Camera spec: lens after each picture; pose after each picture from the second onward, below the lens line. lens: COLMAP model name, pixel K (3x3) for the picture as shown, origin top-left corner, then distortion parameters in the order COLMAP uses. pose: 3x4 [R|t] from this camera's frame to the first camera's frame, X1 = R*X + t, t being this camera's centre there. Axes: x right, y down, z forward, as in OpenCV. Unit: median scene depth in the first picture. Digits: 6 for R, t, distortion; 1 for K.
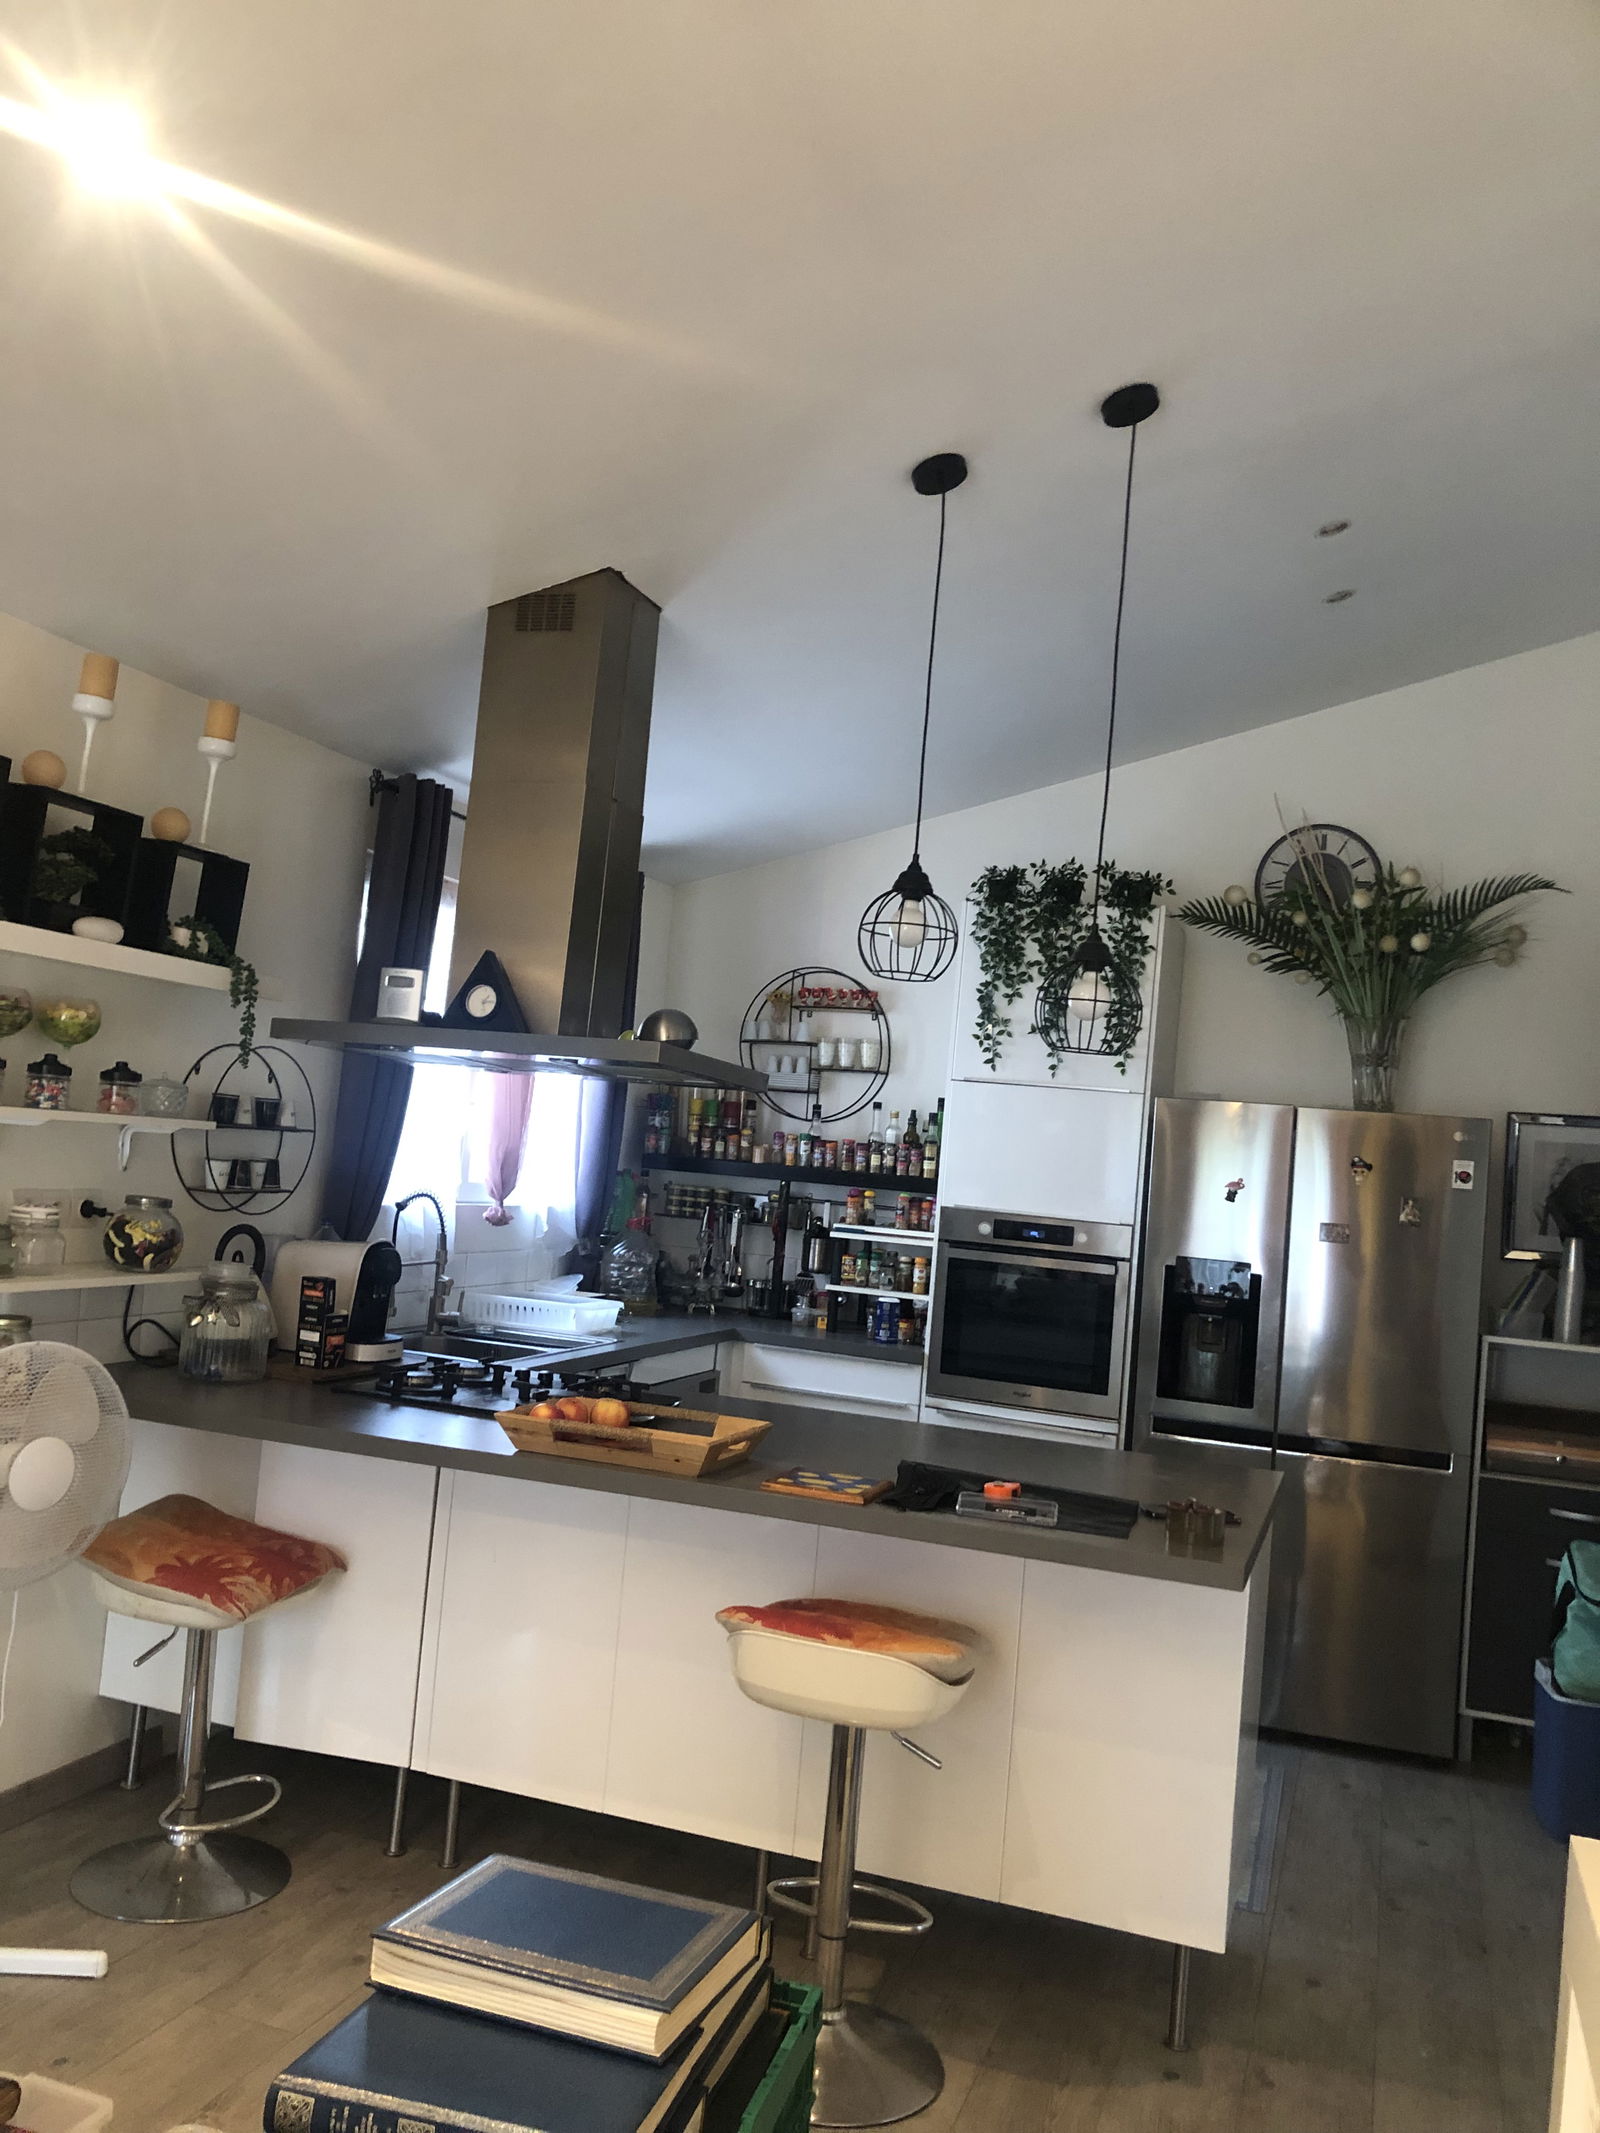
lens RADIAL K [[1733.7, 0, 775.3], [0, 1733.7, 1099.0], [0, 0, 1]] dist [0.079000, -0.072397]
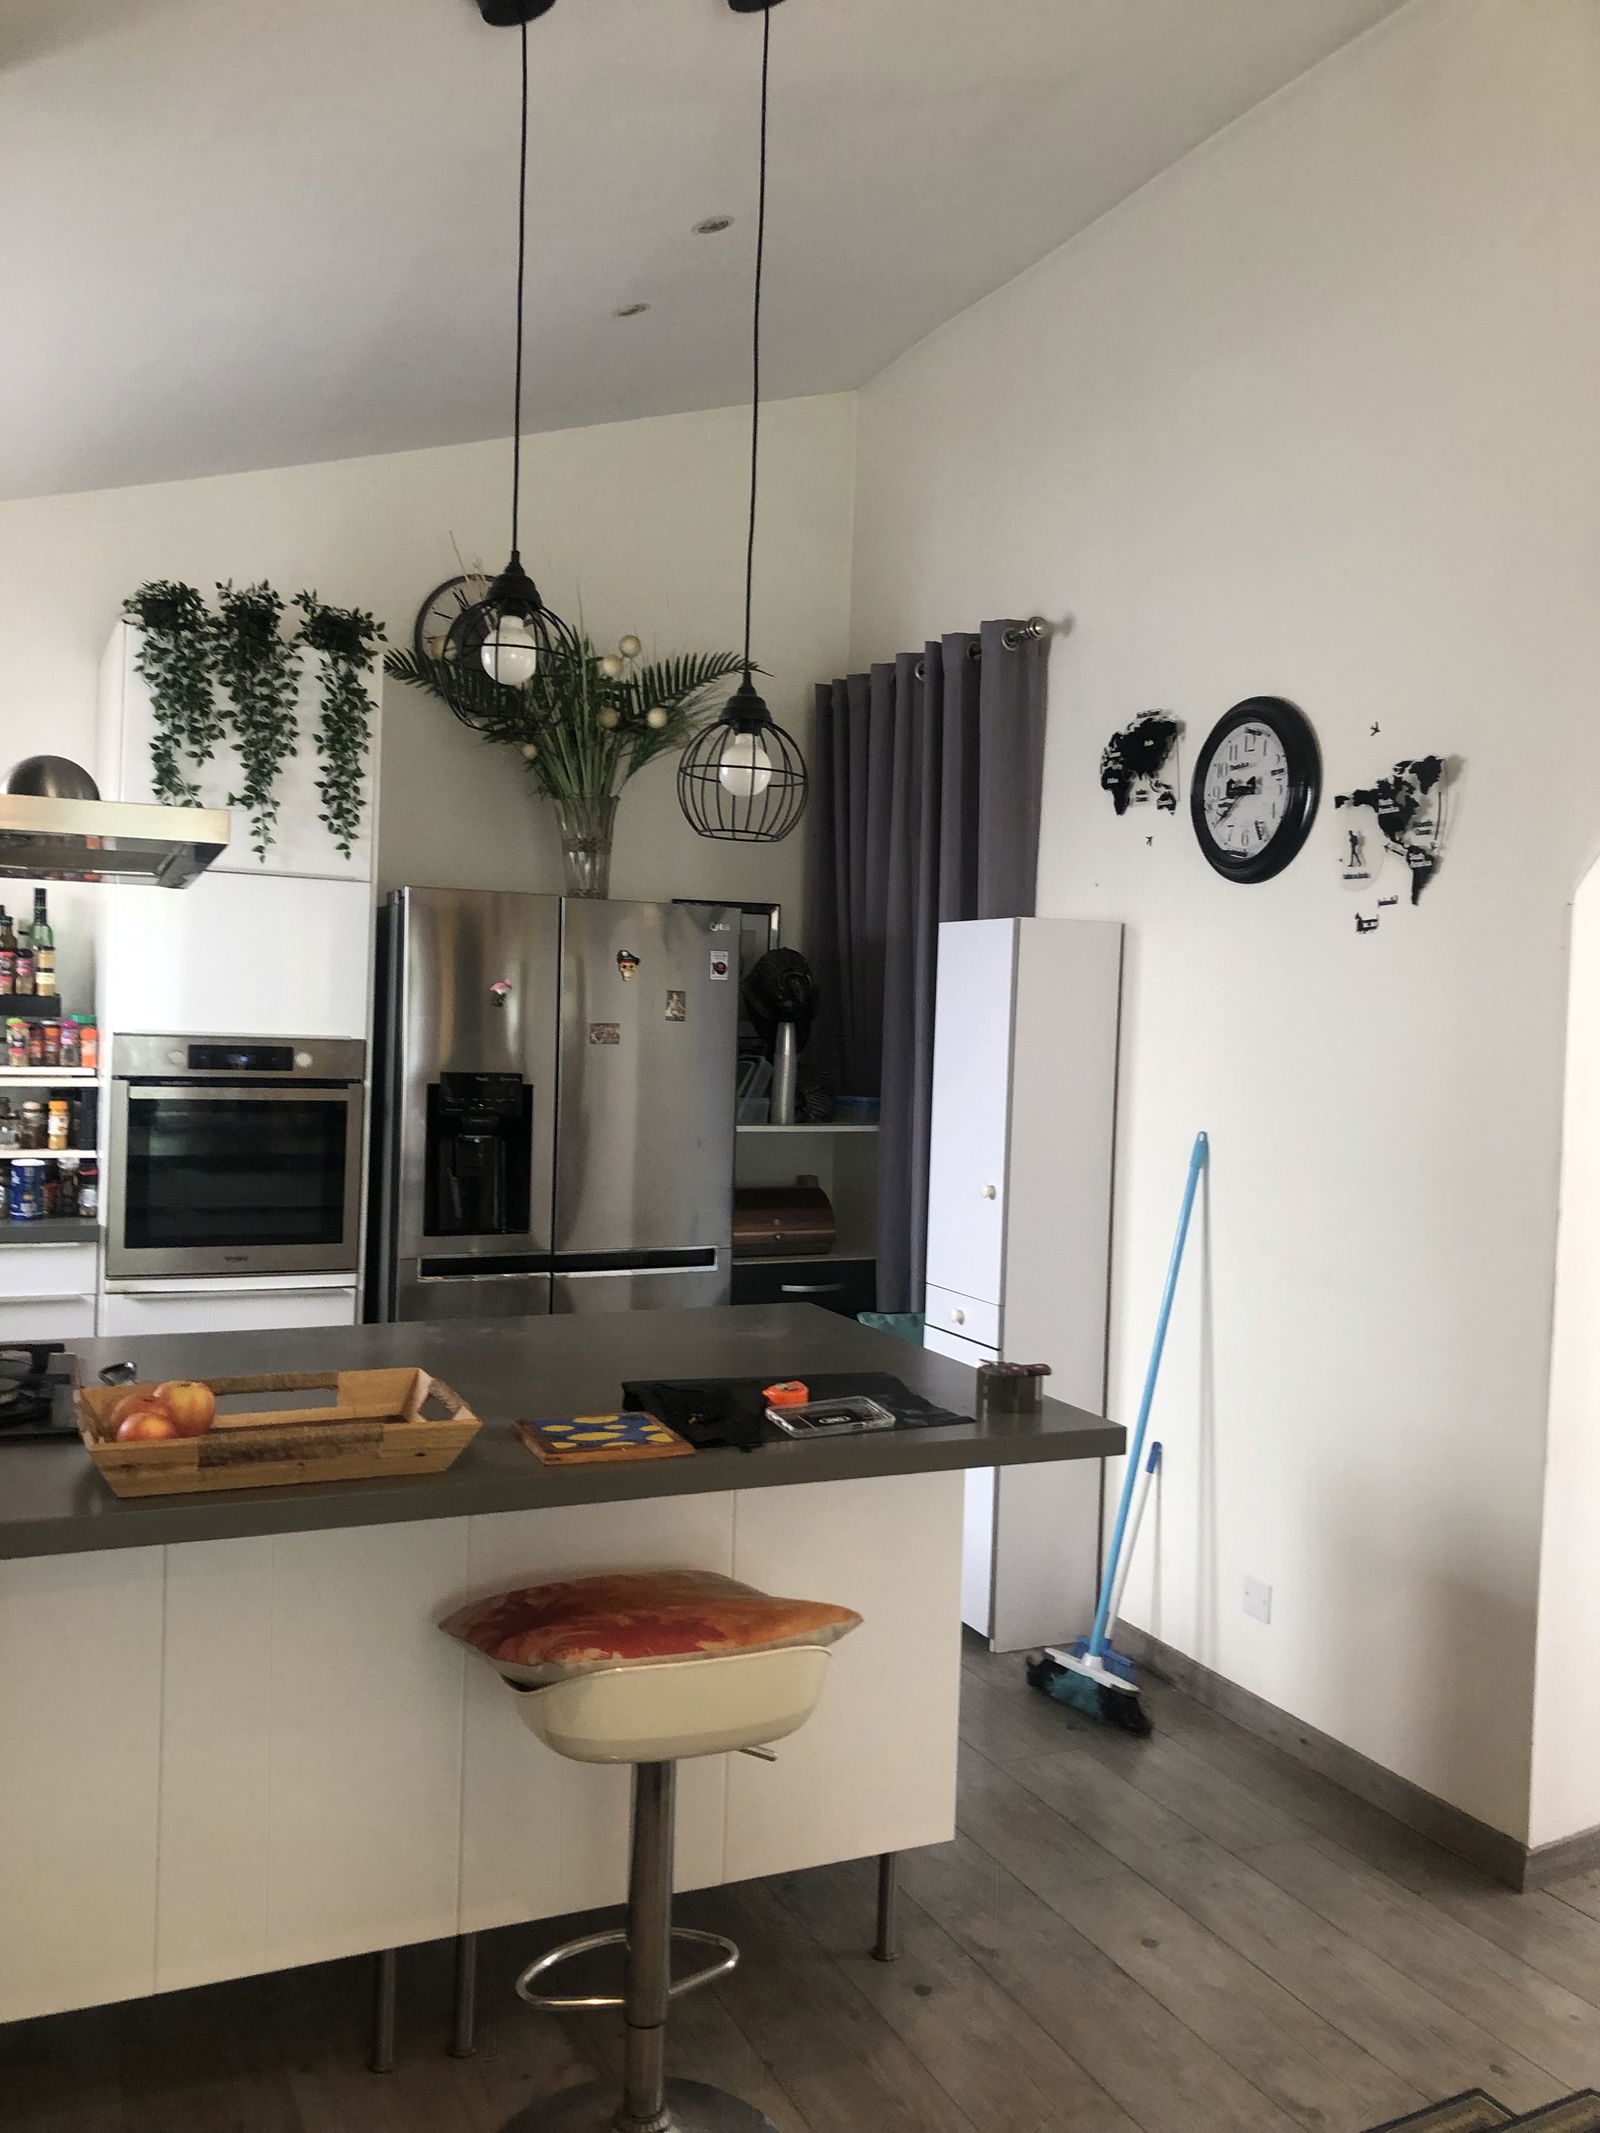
lens RADIAL K [[1749.3, 0, 748.8], [0, 1749.3, 1060.9], [0, 0, 1]] dist [0.190872, -0.594233]
pose [[0.729760, -0.076917, 0.679363, -0.236162], [0.006998, 0.994440, 0.105073, -0.005545], [-0.683667, -0.071925, 0.726241, 0.255324]]
